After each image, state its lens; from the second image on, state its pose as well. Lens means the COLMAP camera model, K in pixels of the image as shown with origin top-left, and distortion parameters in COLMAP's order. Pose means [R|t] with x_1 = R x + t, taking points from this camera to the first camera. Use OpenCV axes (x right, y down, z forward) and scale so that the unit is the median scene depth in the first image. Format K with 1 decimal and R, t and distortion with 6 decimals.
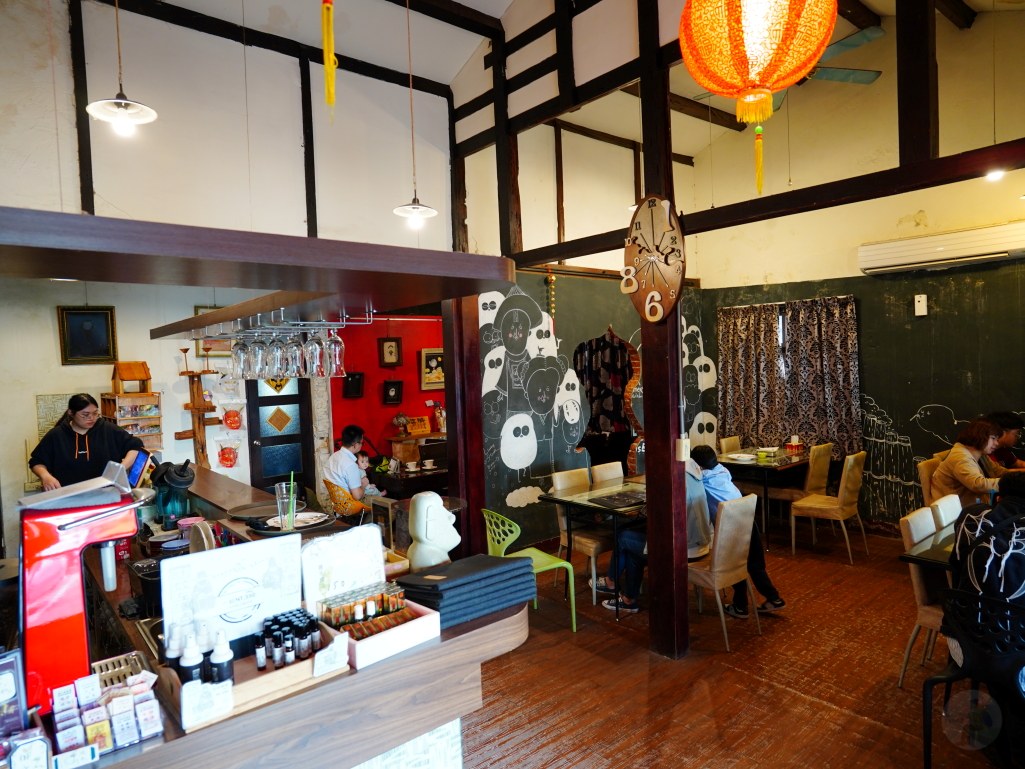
lens RADIAL K [[641.9, 0, 513.9], [0, 641.9, 385.5], [0, 0, 1]] dist [-0.015367, 0.002437]
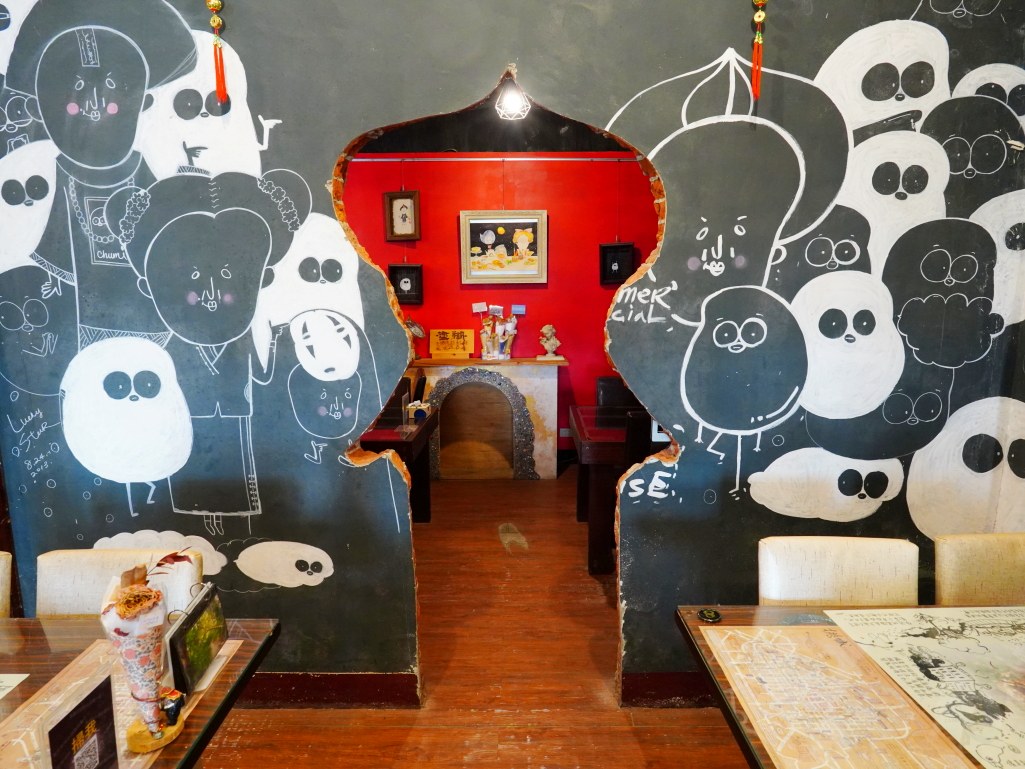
lens RADIAL K [[641.9, 0, 508.4], [0, 641.9, 386.6], [0, 0, 1]] dist [-0.015367, 0.002437]
pose [[0.759569, 0.139544, -0.635282, 0.386217], [-0.045371, 0.985703, 0.162269, 0.003203], [0.648843, -0.094431, 0.755040, 0.821404]]
